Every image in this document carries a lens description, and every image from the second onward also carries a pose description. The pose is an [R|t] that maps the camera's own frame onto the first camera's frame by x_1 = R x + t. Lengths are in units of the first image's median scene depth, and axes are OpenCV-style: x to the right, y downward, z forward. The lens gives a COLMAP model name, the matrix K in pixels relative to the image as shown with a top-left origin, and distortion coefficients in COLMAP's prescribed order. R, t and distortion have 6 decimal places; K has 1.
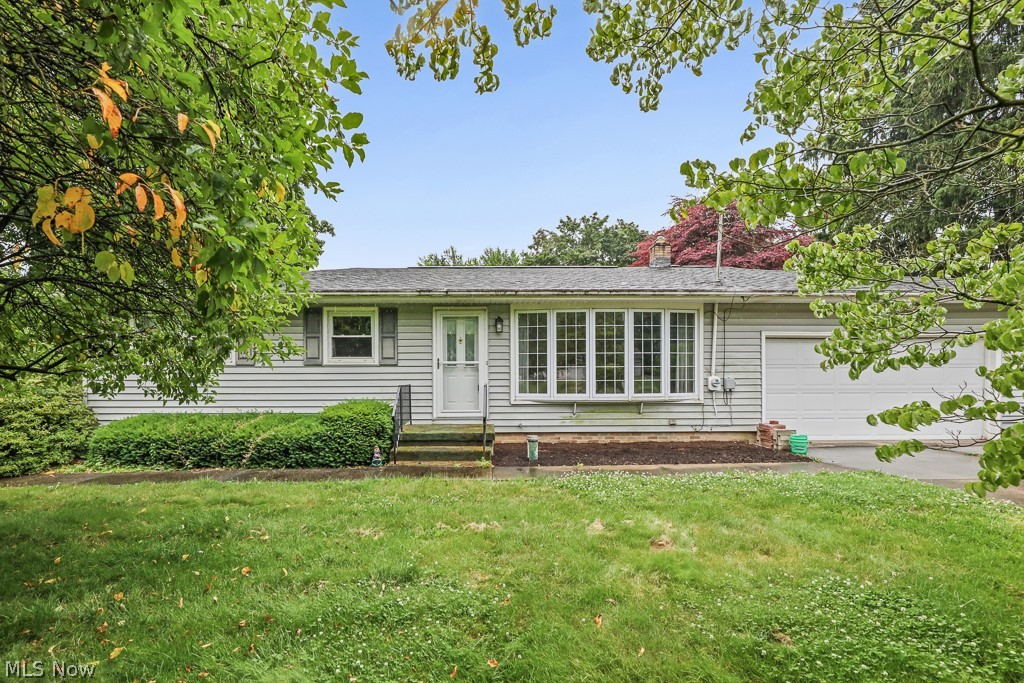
lens RADIAL K [[448.8, 0, 478.0], [0, 448.8, 374.1], [0, 0, 1]] dist [-0.002114, -0.000449]
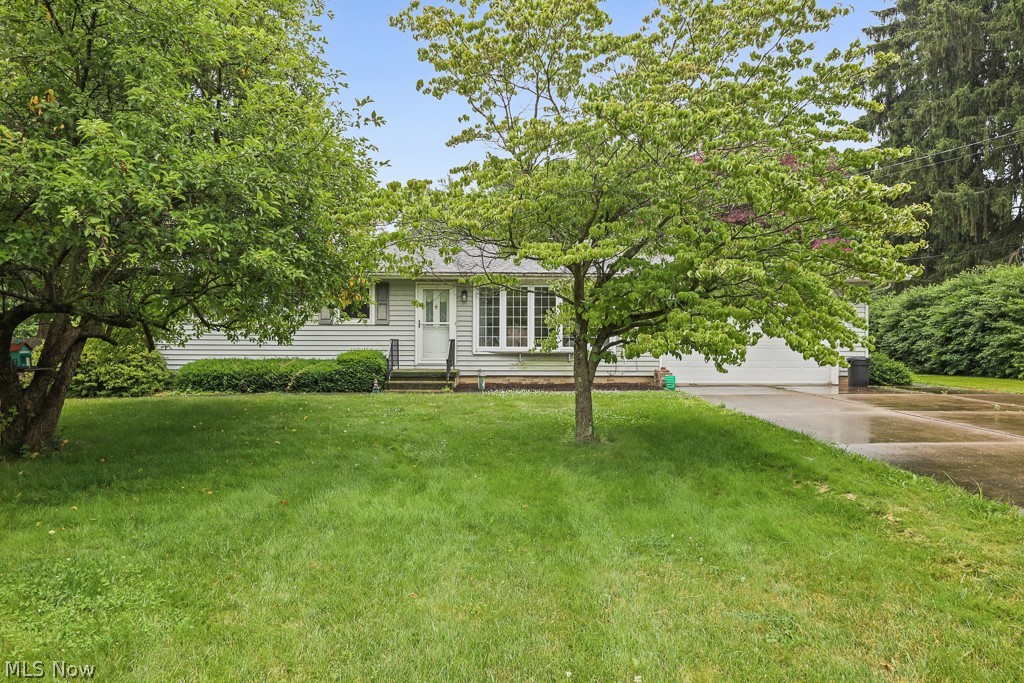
lens RADIAL K [[677.7, 0, 512.0], [0, 677.7, 341.5], [0, 0, 1]] dist [0.006162, 0.000802]
pose [[0.999837, 0.006338, 0.016926, 0.156537], [-0.006446, 0.999959, 0.006308, 0.014735], [-0.016885, -0.006416, 0.999837, -1.045268]]
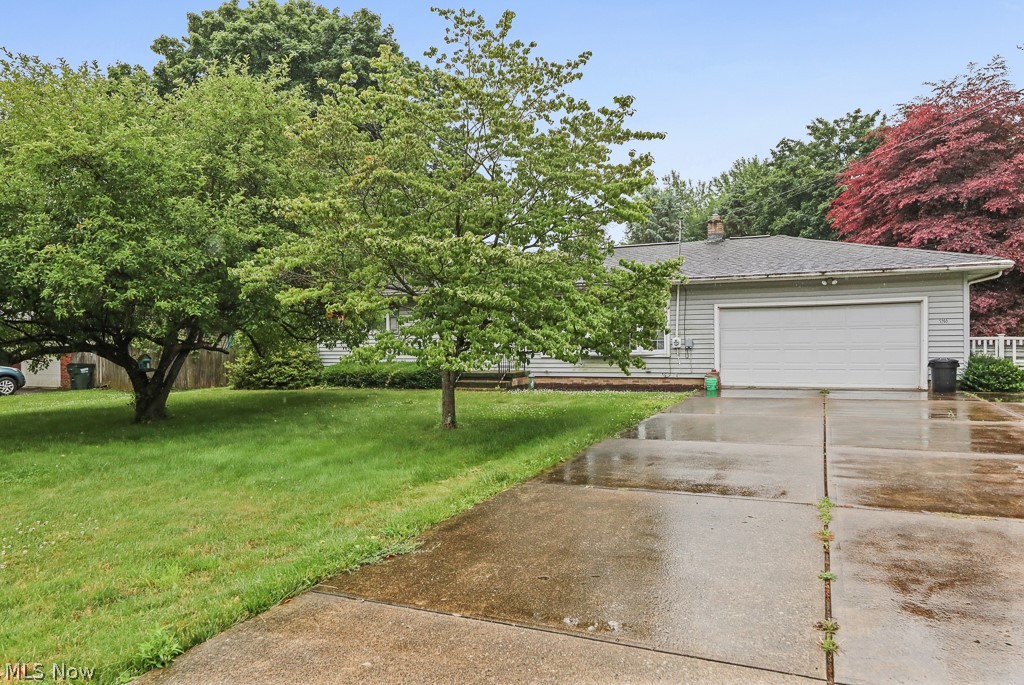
lens RADIAL K [[687.2, 0, 493.3], [0, 687.2, 339.6], [0, 0, 1]] dist [0.011439, 0.001114]
pose [[0.904490, -0.009458, -0.426389, 0.929603], [0.011750, 0.999927, 0.002745, -0.001987], [0.426332, -0.007493, 0.904536, -1.186227]]
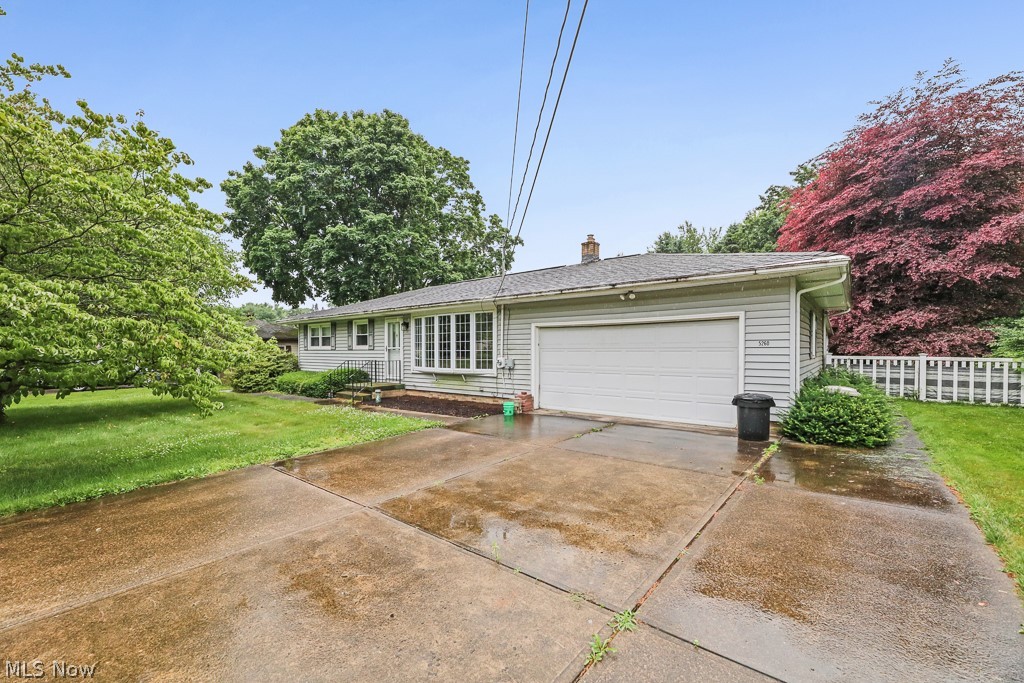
lens RADIAL K [[420.8, 0, 508.4], [0, 420.8, 348.0], [0, 0, 1]] dist [-0.001606, -0.000112]
pose [[0.763135, -0.003095, -0.646232, 1.393211], [0.009385, 0.999936, 0.006294, -0.032969], [0.646171, -0.010868, 0.763115, 0.024075]]
